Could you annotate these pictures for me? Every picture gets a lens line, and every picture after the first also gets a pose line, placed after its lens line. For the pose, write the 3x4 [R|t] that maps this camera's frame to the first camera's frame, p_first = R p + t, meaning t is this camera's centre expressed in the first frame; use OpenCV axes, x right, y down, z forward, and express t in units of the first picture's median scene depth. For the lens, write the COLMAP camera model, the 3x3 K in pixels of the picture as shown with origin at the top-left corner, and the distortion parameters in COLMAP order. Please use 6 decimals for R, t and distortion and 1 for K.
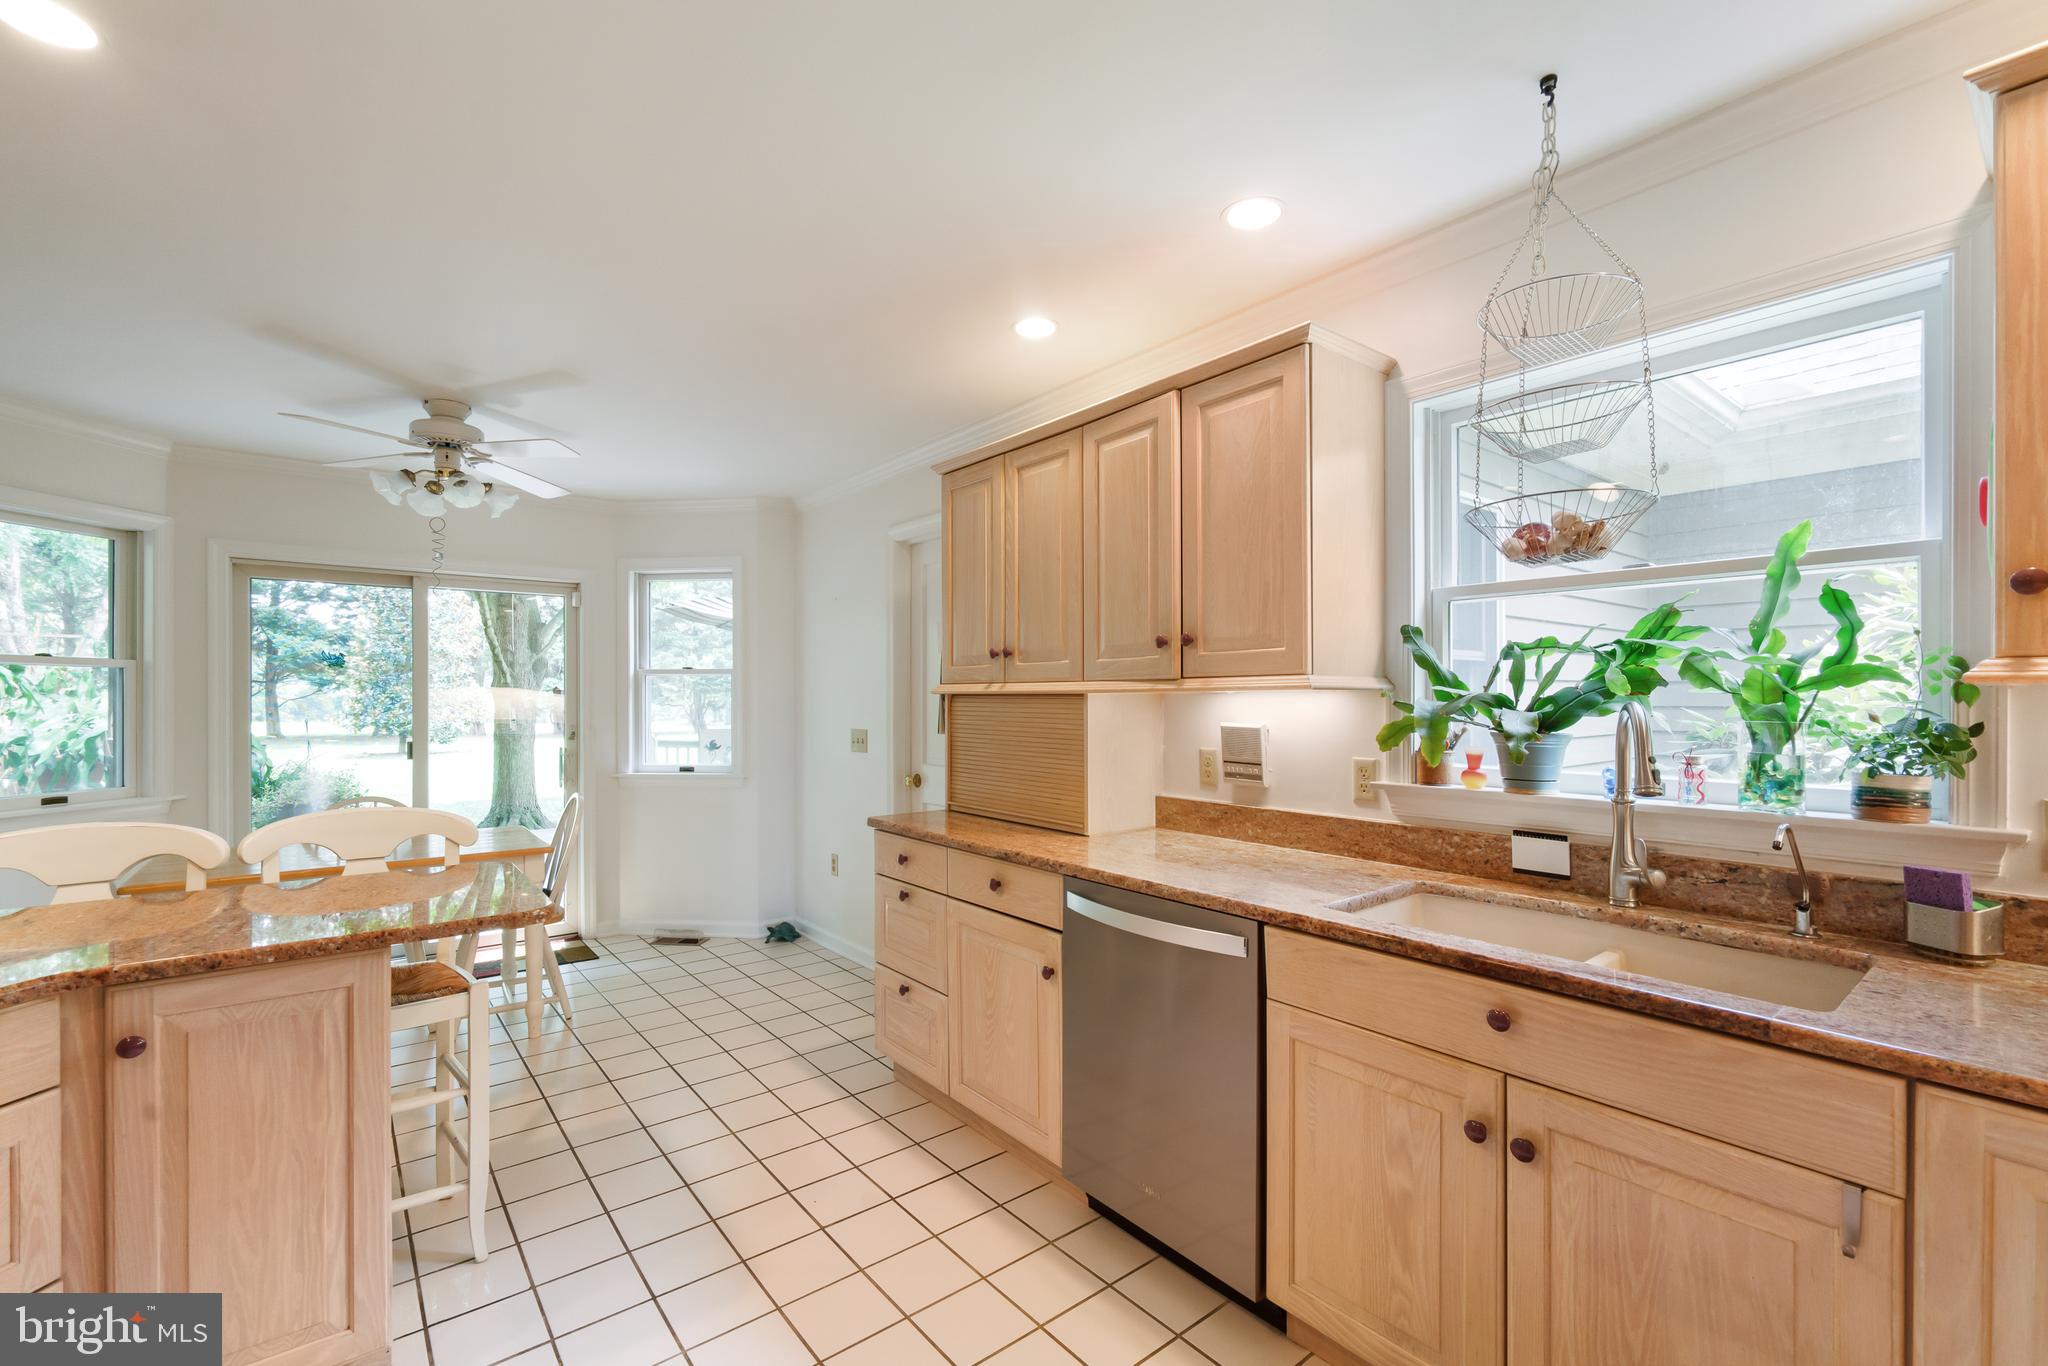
lens RADIAL K [[890.1, 0, 1018.3], [0, 890.1, 698.7], [0, 0, 1]] dist [0.000726, 0.000051]
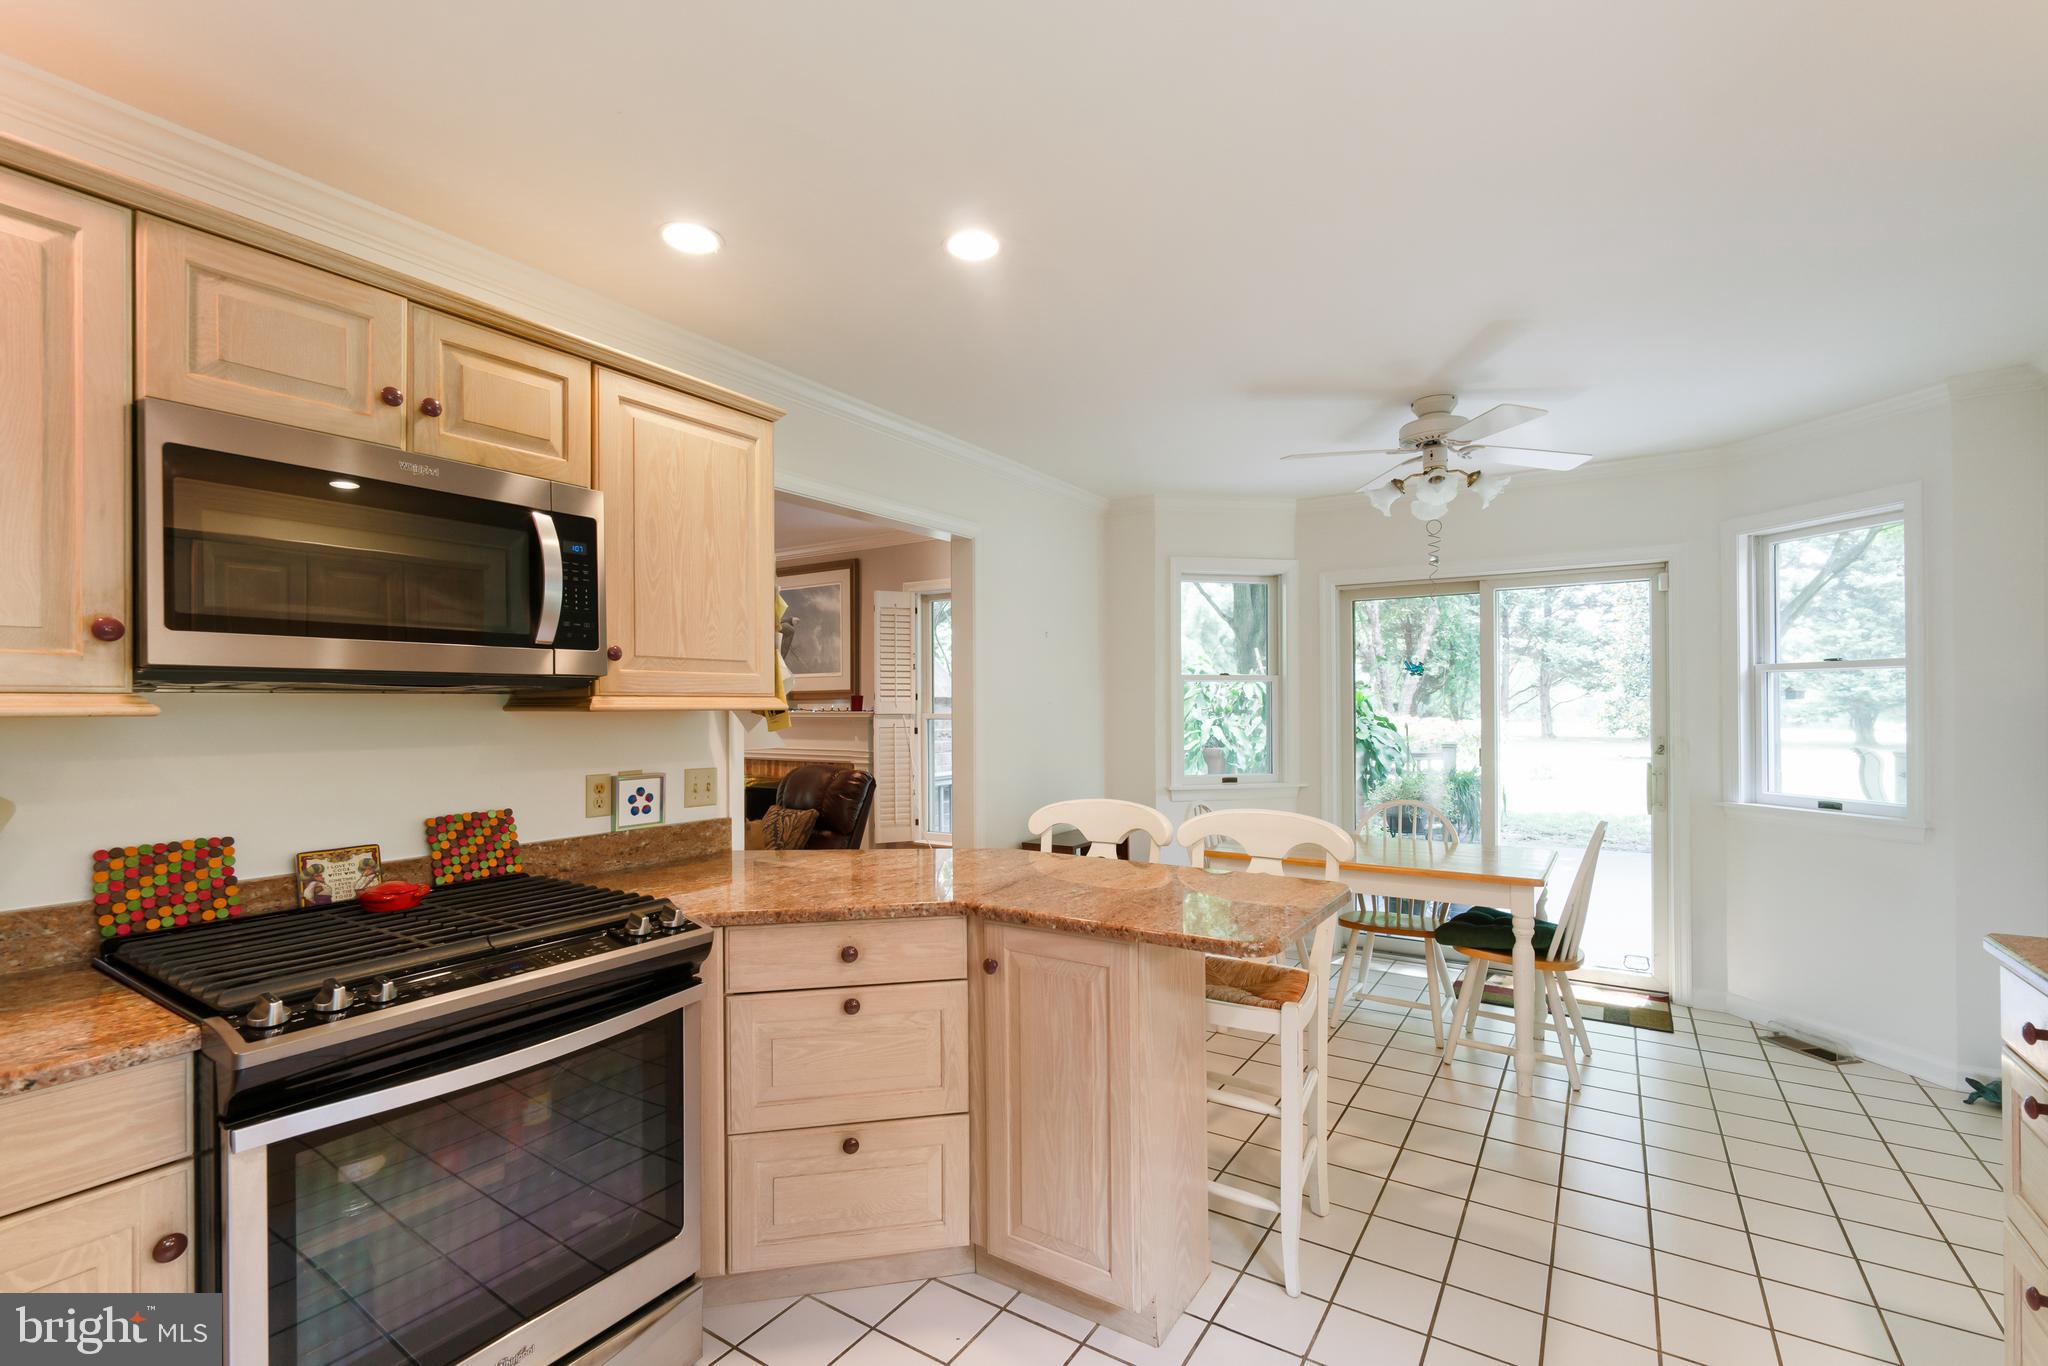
lens RADIAL K [[902.2, 0, 1010.4], [0, 902.2, 702.0], [0, 0, 1]] dist [-0.000442, 0.000022]
pose [[0.313001, -0.004341, -0.949743, 0.108470], [0.005655, 0.999980, -0.002707, -0.003331], [0.949736, -0.004524, 0.313019, 0.196346]]
